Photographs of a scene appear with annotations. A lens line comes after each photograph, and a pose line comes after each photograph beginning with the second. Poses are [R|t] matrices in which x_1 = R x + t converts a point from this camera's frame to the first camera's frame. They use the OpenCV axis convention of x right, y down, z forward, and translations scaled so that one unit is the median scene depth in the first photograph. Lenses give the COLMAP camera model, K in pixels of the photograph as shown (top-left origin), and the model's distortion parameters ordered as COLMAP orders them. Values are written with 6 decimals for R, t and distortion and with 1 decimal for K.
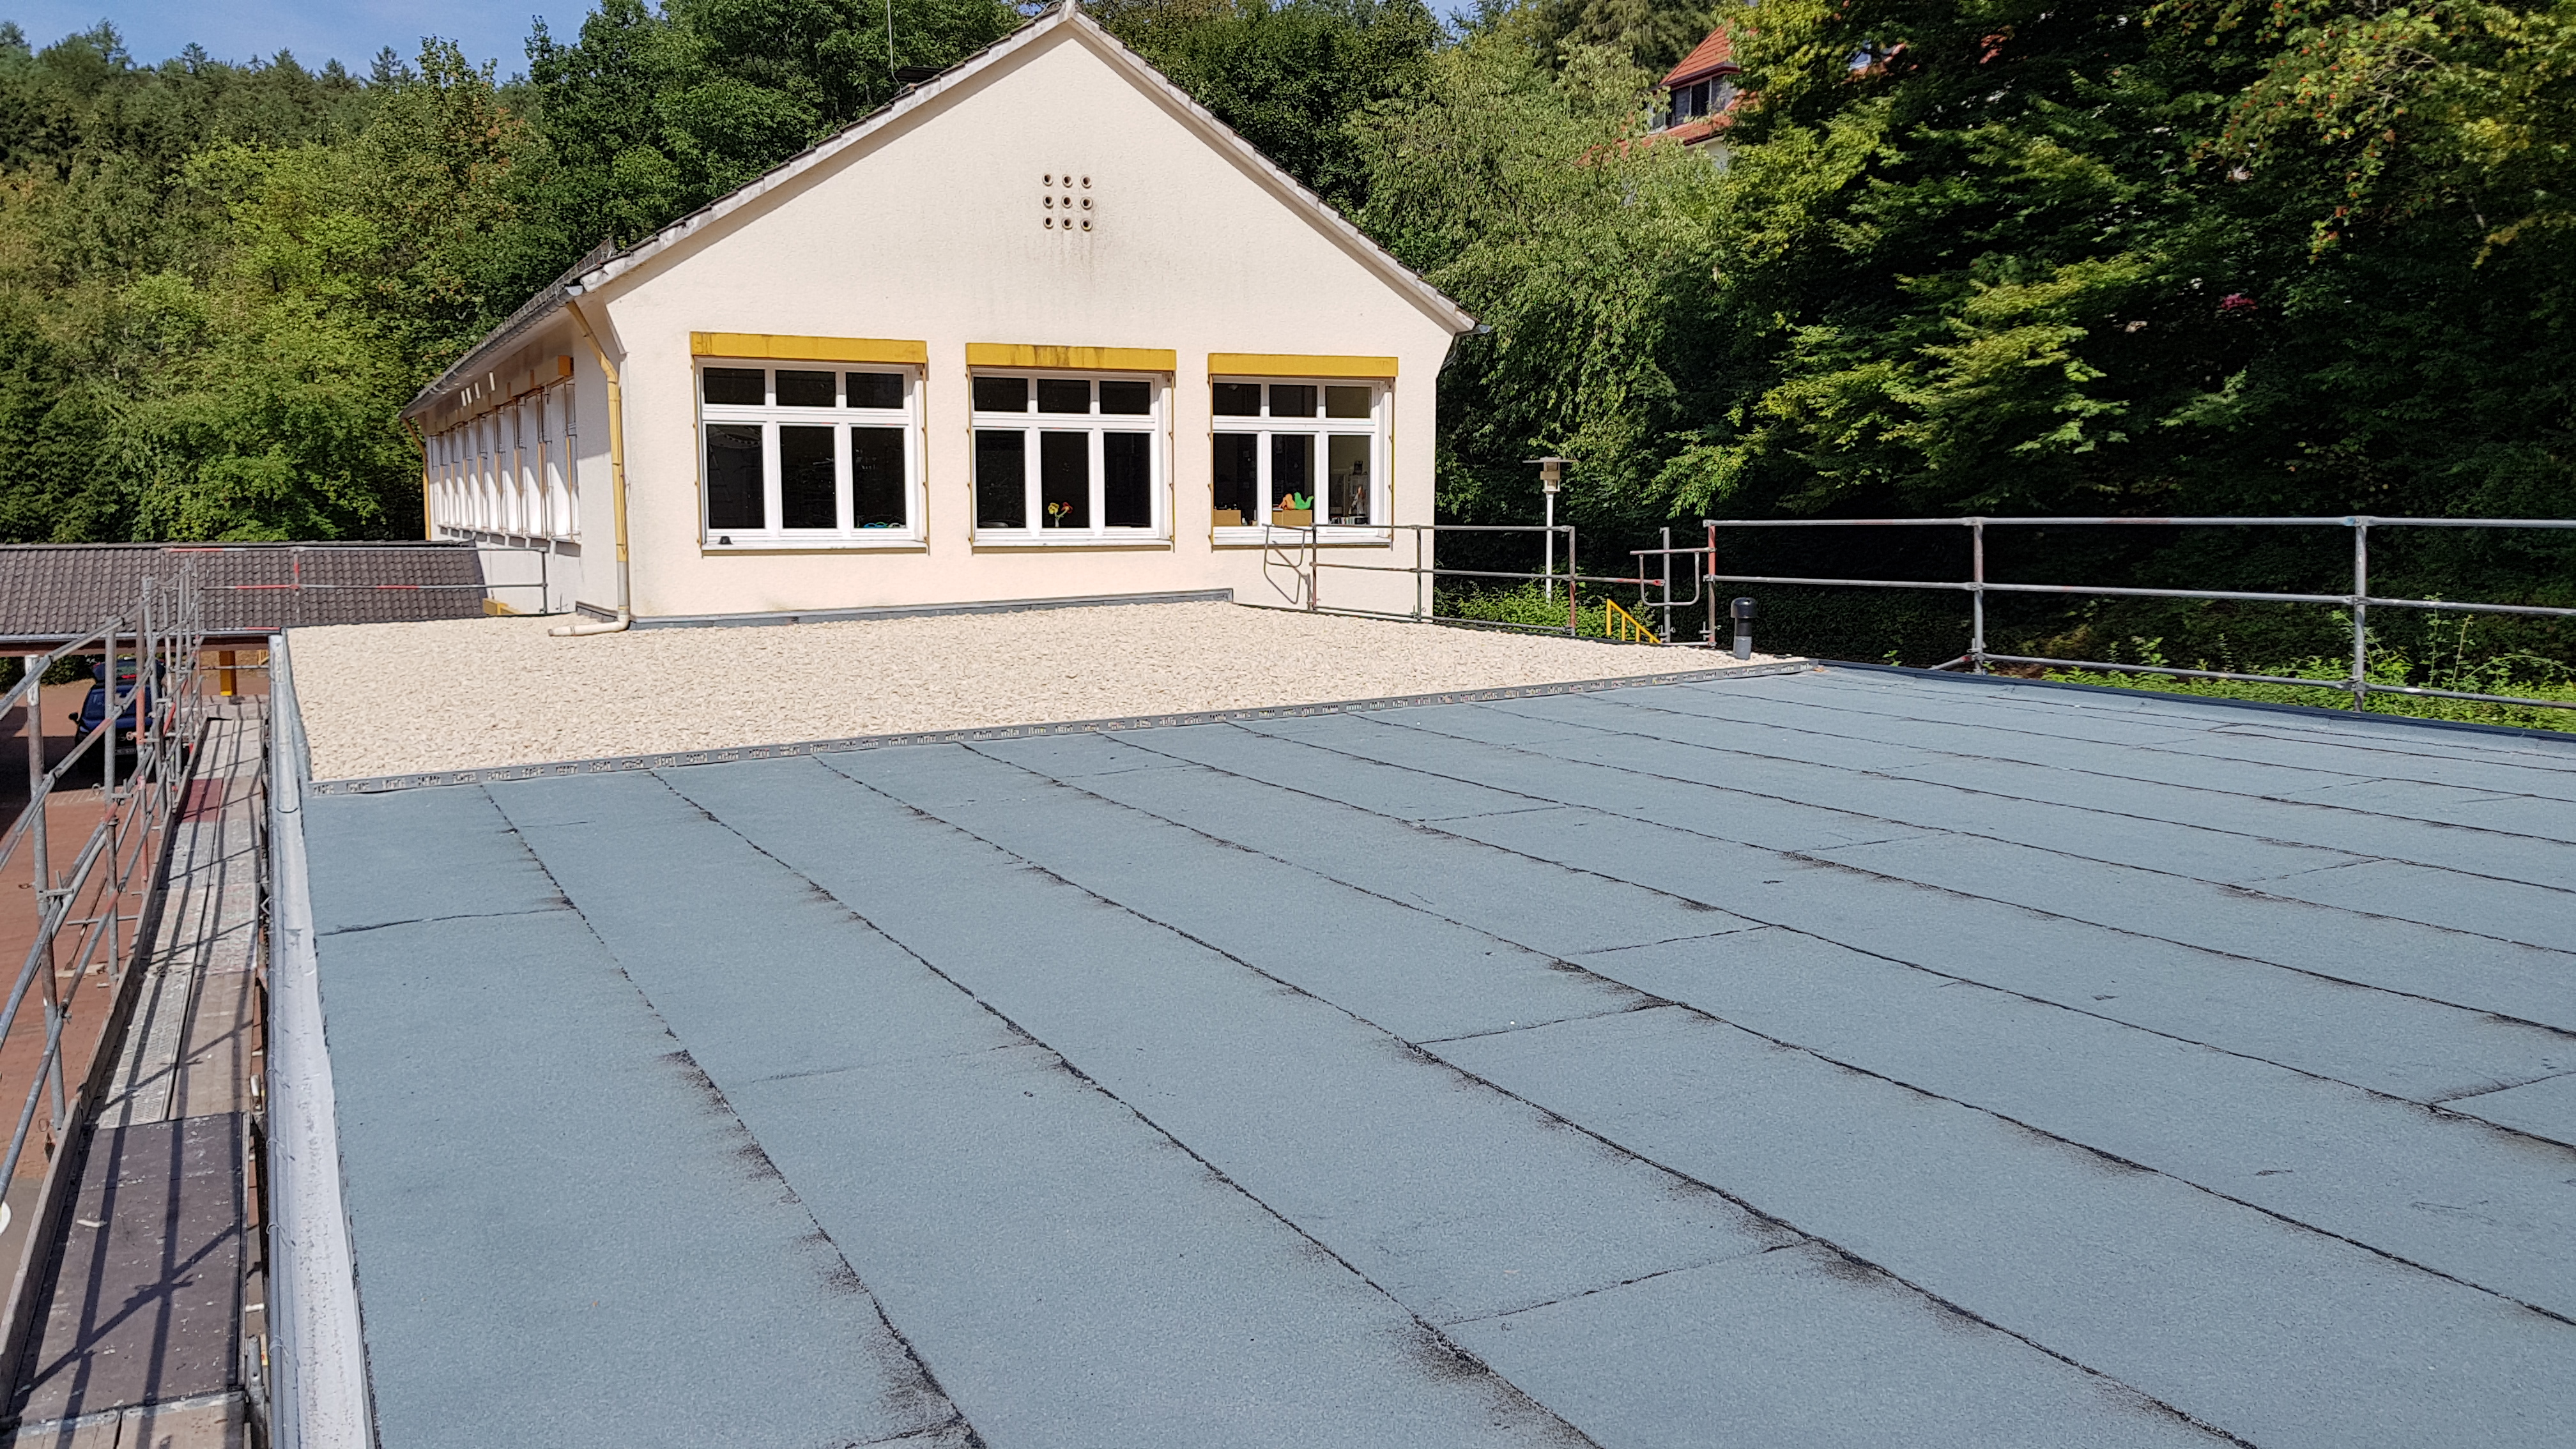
lens RADIAL K [[1953.8, 0, 1287.1], [0, 1953.8, 742.6], [0, 0, 1]] dist [0.068234, -0.070324]
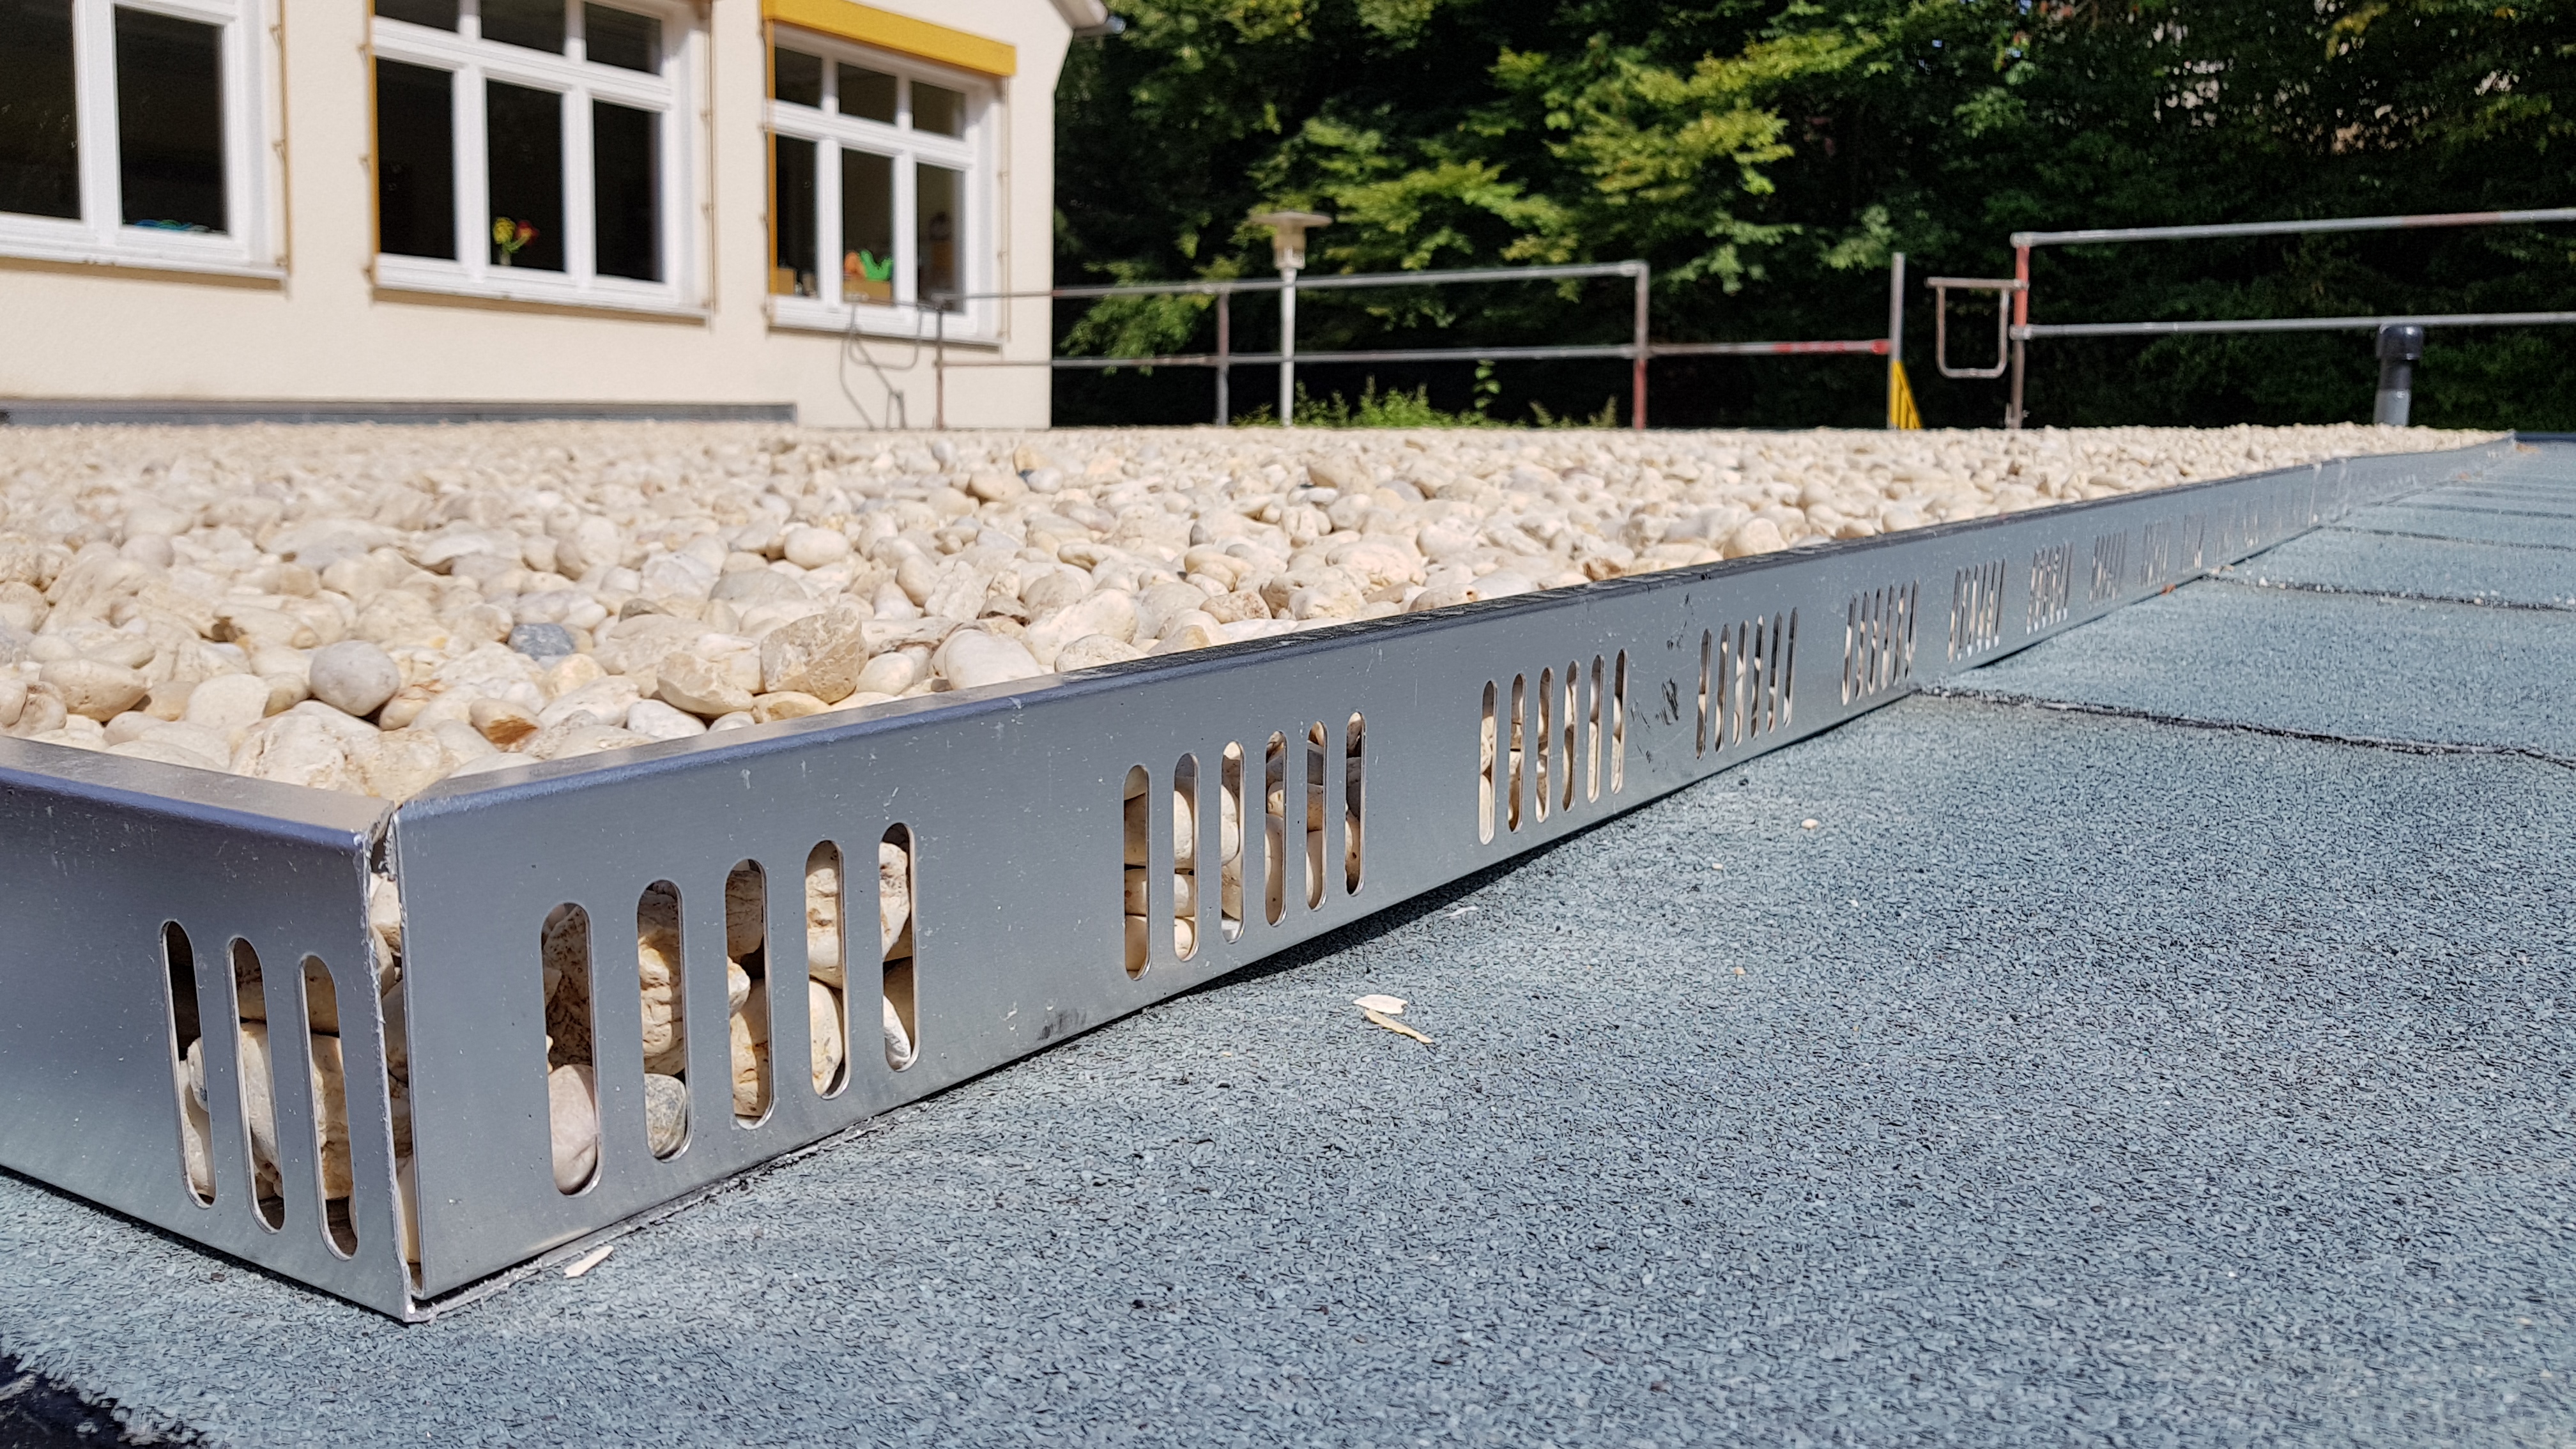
lens RADIAL K [[2037.4, 0, 1300.9], [0, 2037.4, 734.7], [0, 0, 1]] dist [0.011733, -0.014673]
pose [[0.865226, -0.049044, 0.498977, -0.210110], [0.040203, 0.998786, 0.028457, 0.009001], [-0.499767, -0.004561, 0.866148, 0.405332]]
